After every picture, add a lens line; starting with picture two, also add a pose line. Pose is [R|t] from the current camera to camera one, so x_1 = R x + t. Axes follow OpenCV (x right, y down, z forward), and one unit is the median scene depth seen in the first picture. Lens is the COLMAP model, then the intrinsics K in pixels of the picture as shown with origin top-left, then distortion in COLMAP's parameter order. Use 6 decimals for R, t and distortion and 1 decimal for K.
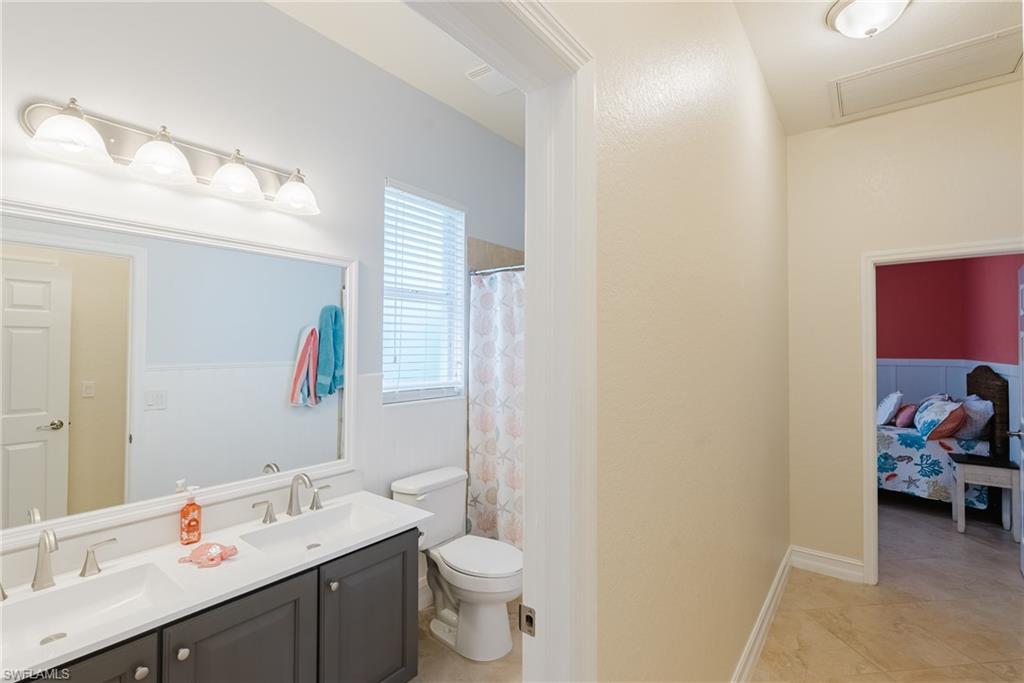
lens RADIAL K [[464.3, 0, 514.4], [0, 464.3, 339.6], [0, 0, 1]] dist [-0.004508, 0.001406]
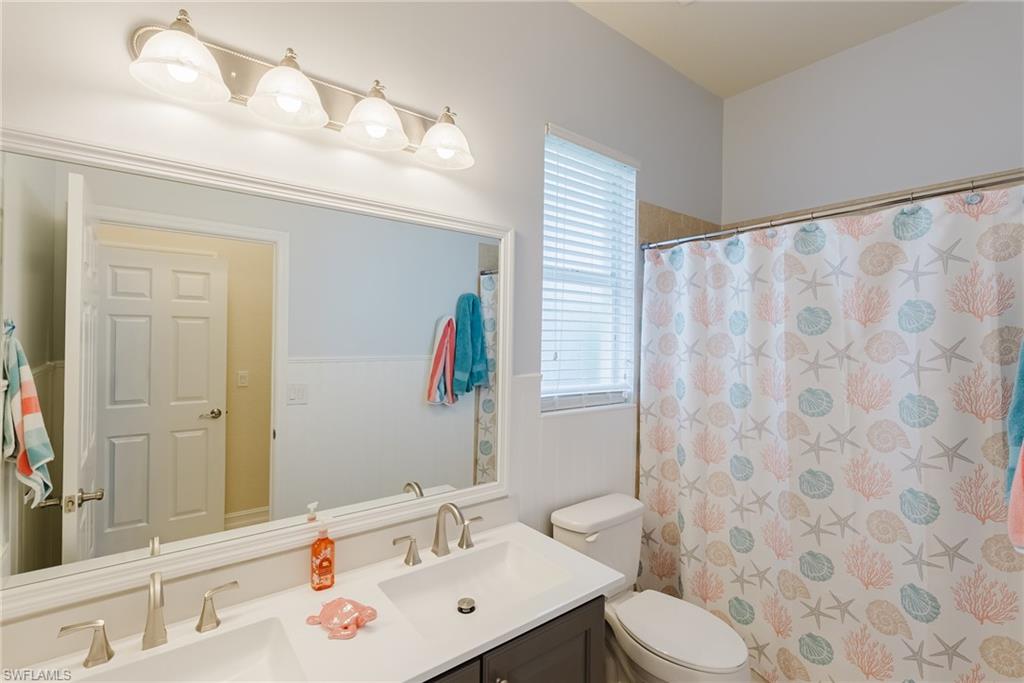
lens RADIAL K [[464.3, 0, 514.4], [0, 464.3, 339.6], [0, 0, 1]] dist [-0.004508, 0.001406]
pose [[0.970238, 0.008433, -0.242007, -0.132681], [-0.005005, 0.999878, 0.014775, 0.003166], [0.242102, -0.013124, 0.970162, 0.217004]]
